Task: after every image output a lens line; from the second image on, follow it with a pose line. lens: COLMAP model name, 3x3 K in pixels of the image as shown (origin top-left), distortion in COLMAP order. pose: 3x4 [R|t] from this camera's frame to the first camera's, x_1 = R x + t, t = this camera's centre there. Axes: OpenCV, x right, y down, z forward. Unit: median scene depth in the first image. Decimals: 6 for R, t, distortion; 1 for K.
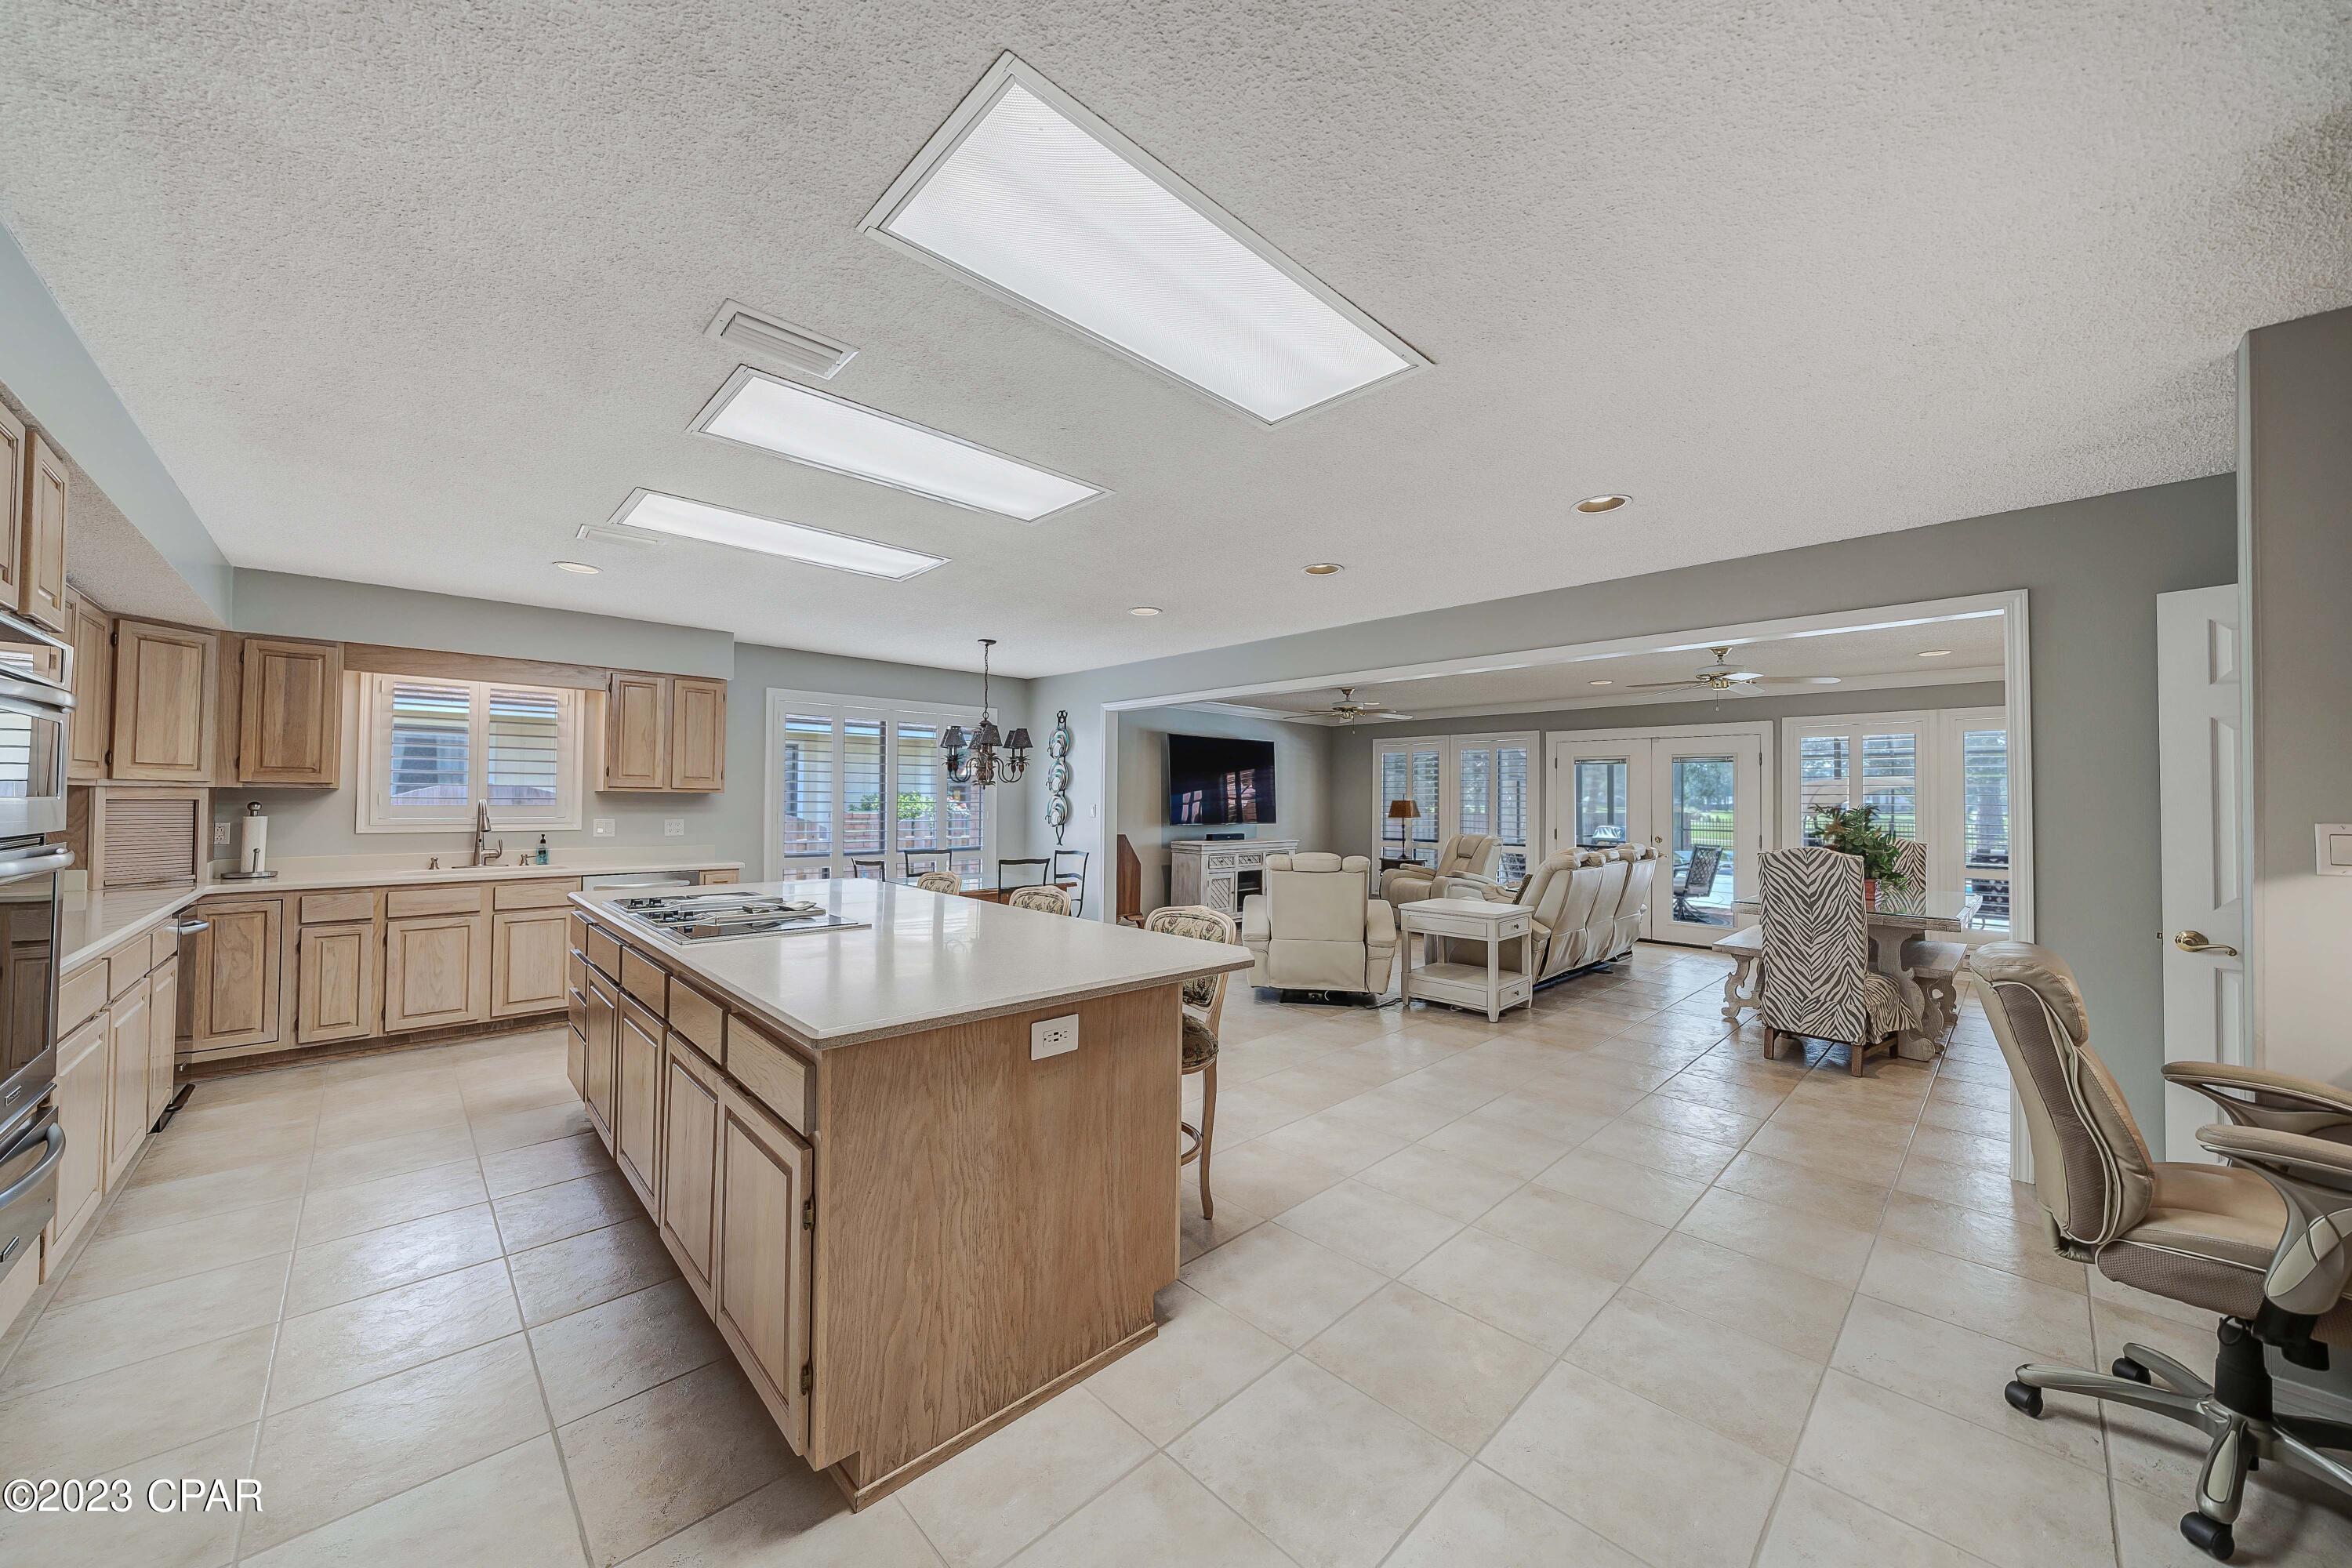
lens RADIAL K [[819.6, 0, 1164.0], [0, 819.6, 782.5], [0, 0, 1]] dist [0.002739, 0.000100]
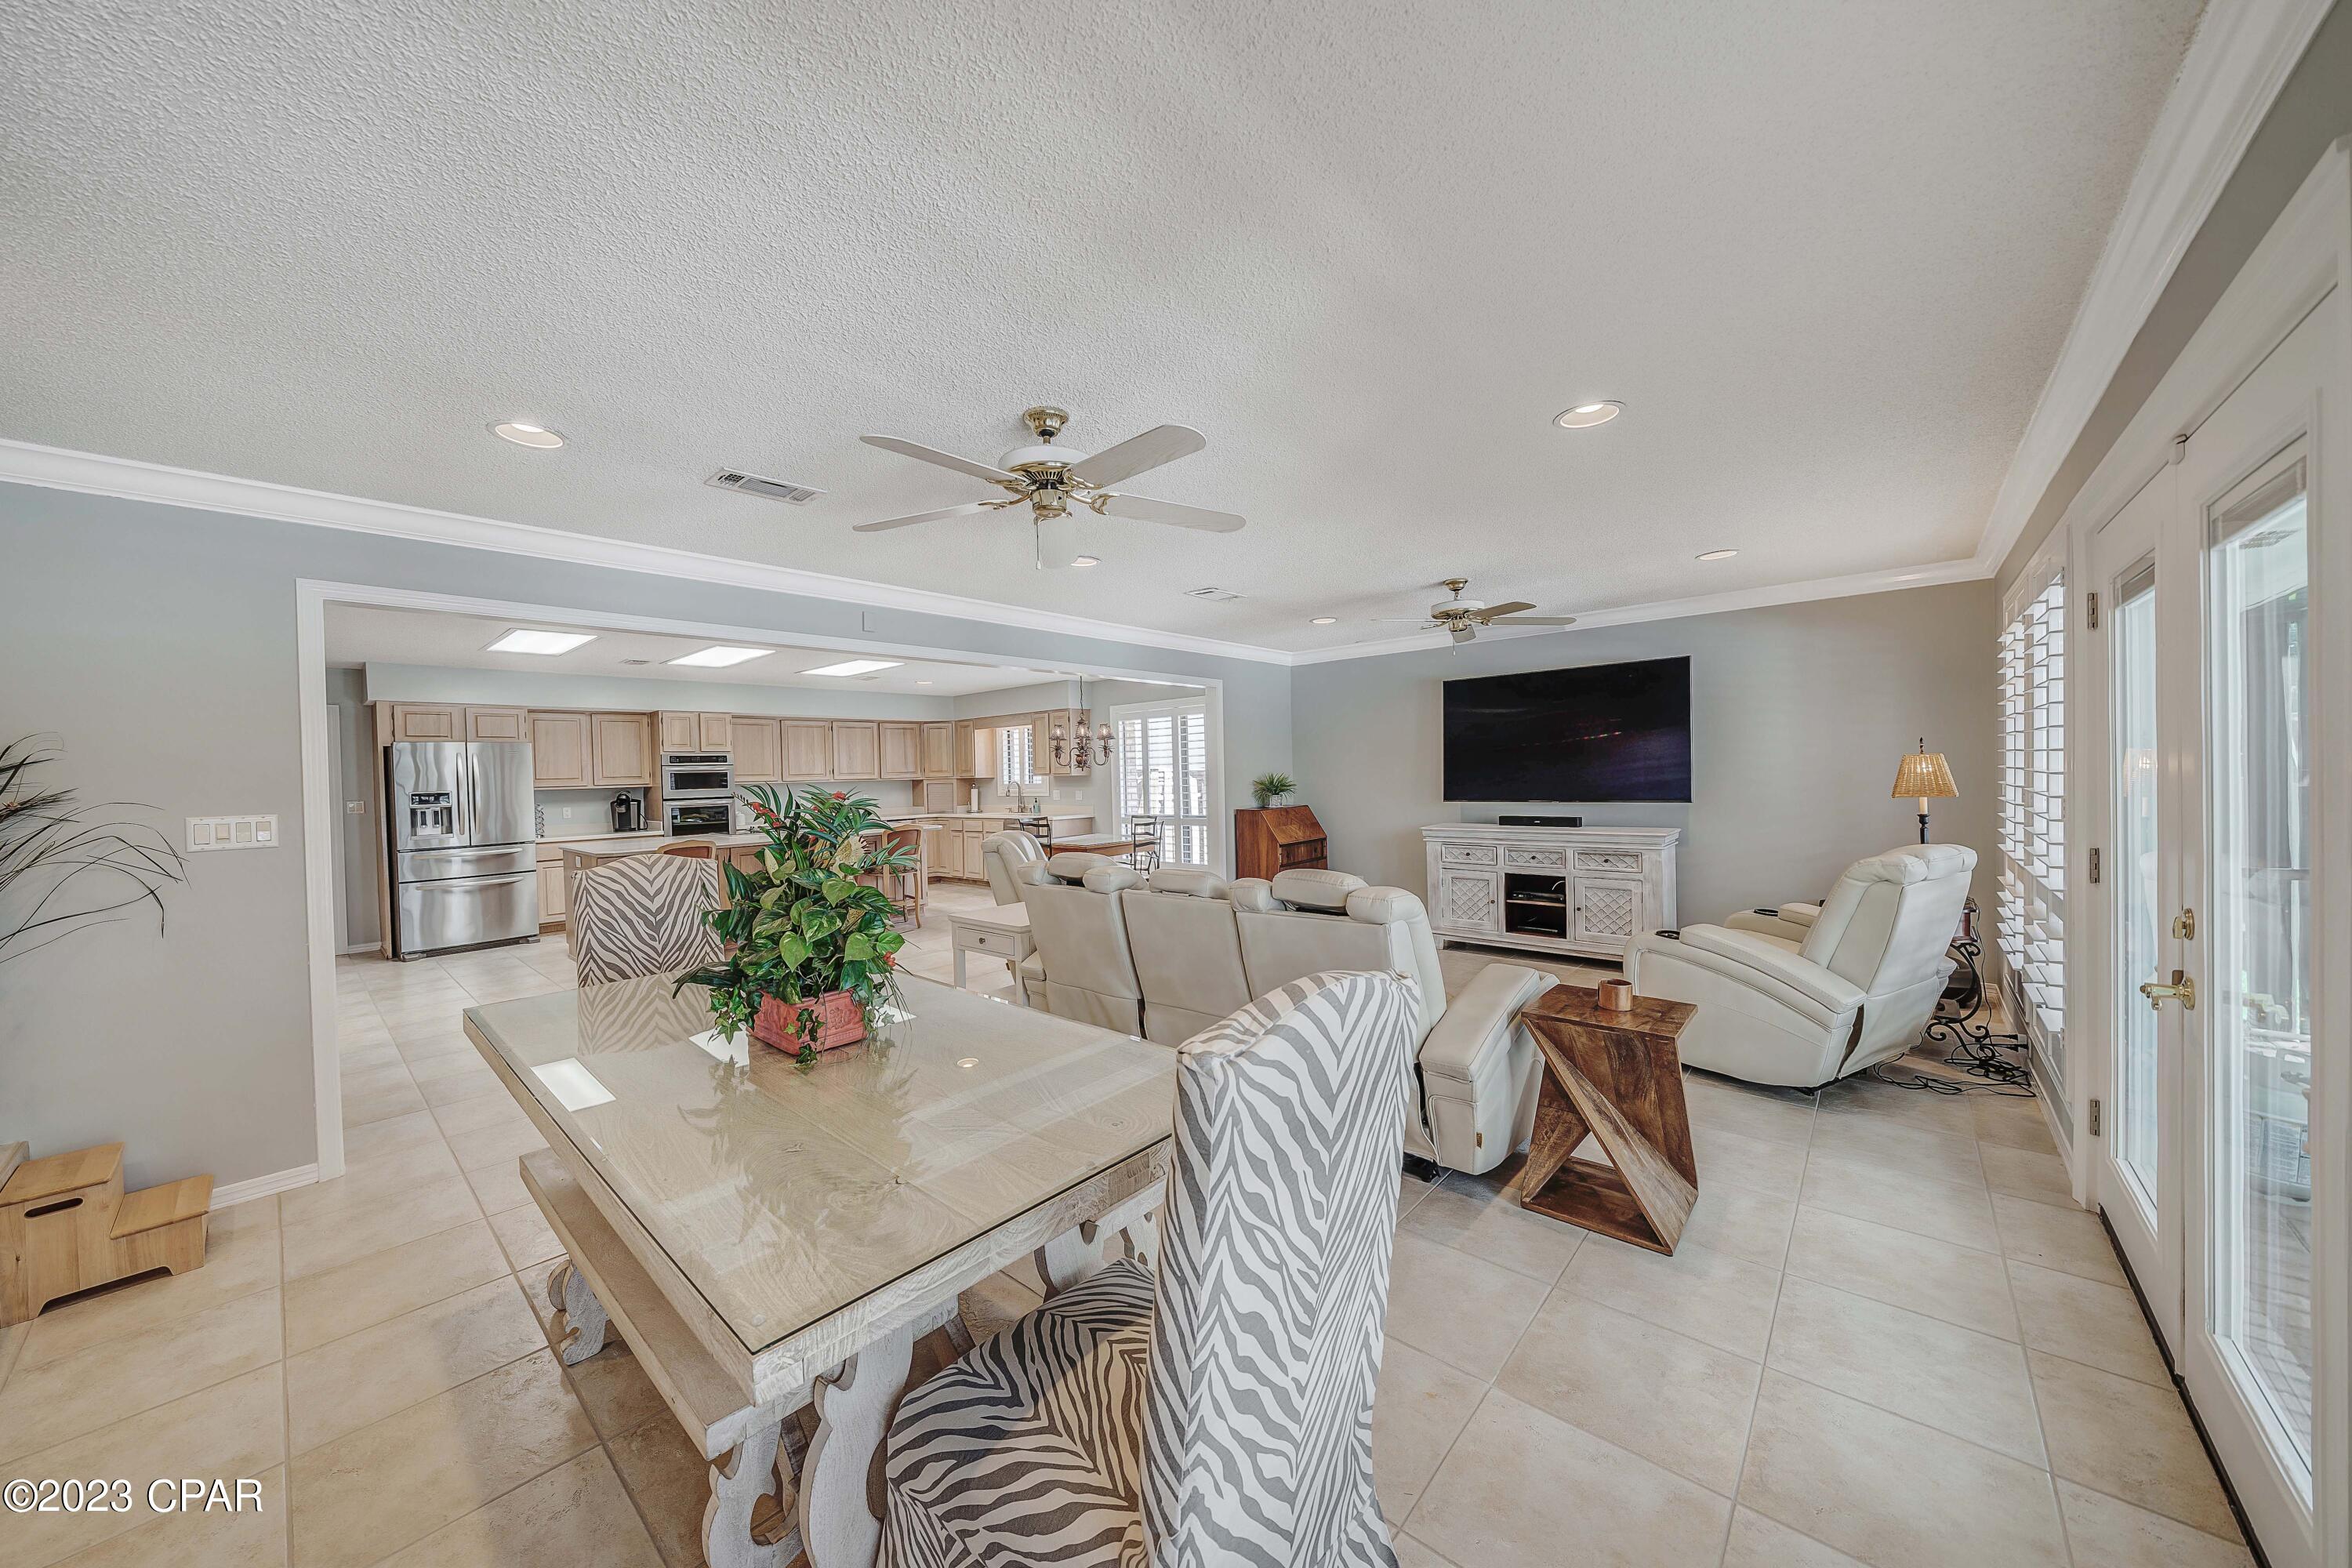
lens RADIAL K [[819.6, 0, 1164.0], [0, 819.6, 782.5], [0, 0, 1]] dist [0.002739, 0.000100]
pose [[0.080407, -0.003515, -0.996756, 1.527805], [0.044595, 0.999005, 0.000074, 0.046660], [0.995764, -0.044456, 0.080484, 1.388326]]
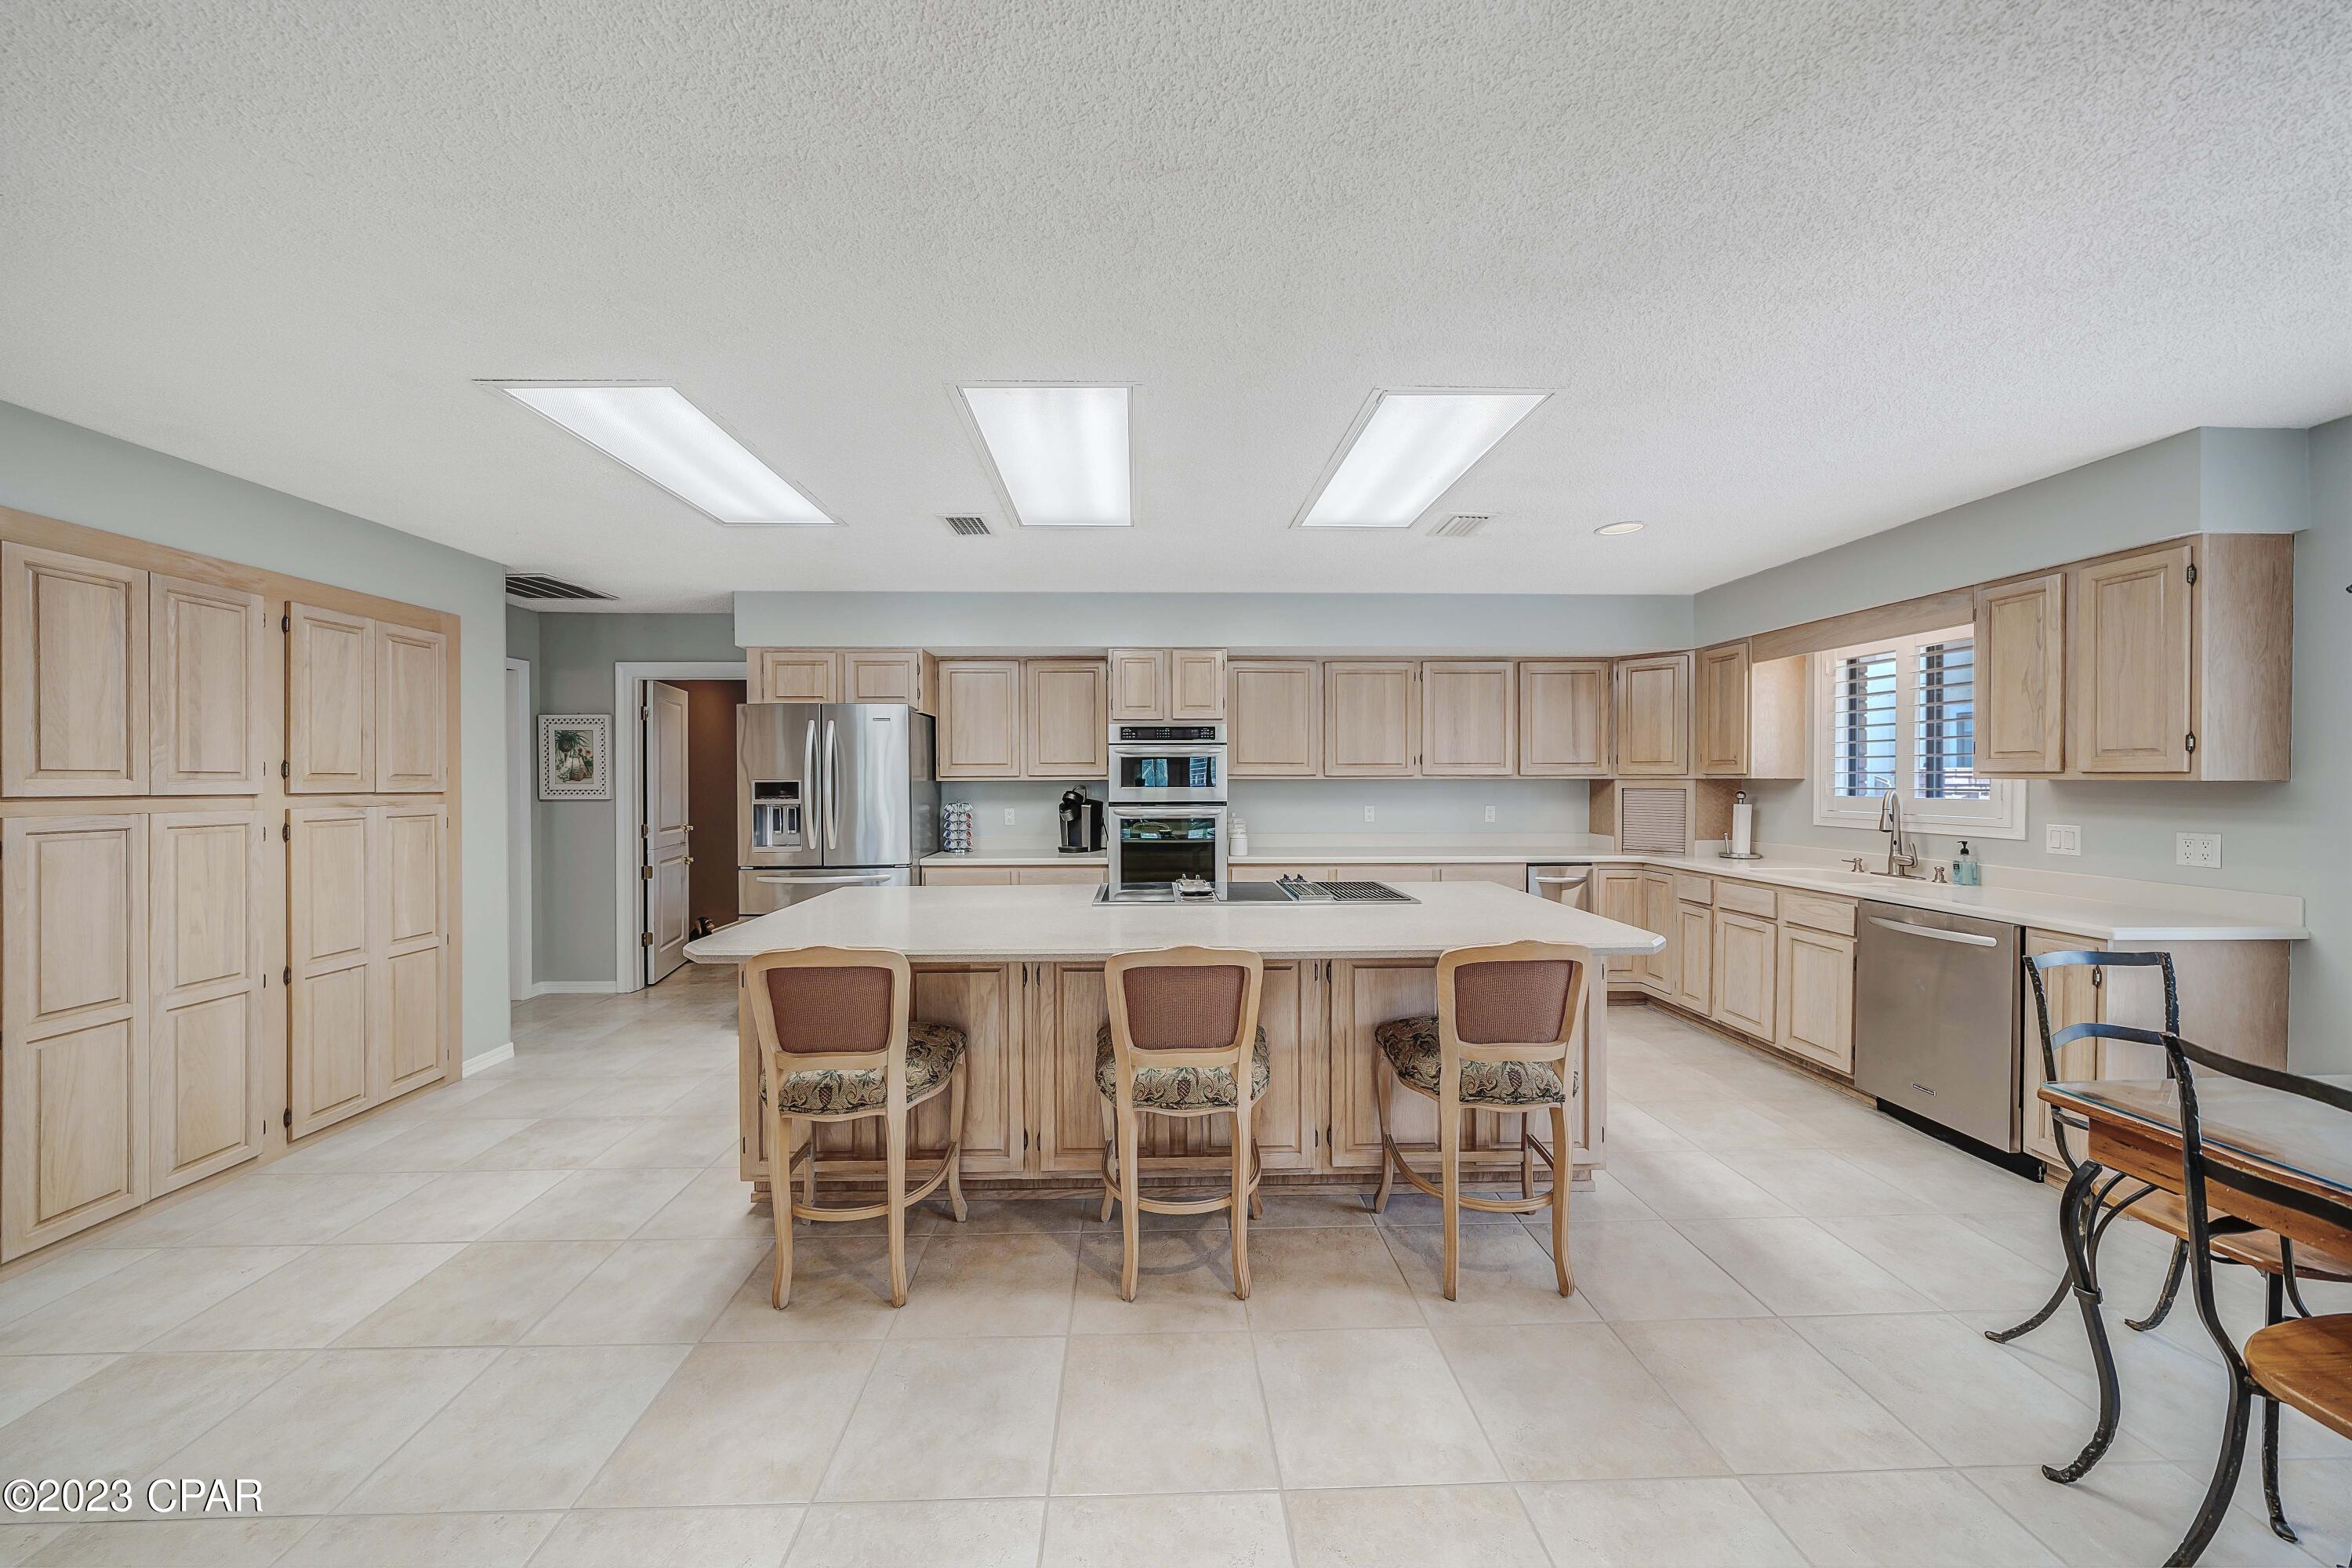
lens RADIAL K [[819.6, 0, 1164.0], [0, 819.6, 782.5], [0, 0, 1]] dist [0.002739, 0.000100]
pose [[-0.660411, -0.005525, -0.750884, 0.263078], [0.007426, 0.999876, -0.013889, 0.021479], [0.750867, -0.014748, -0.660288, 1.147318]]
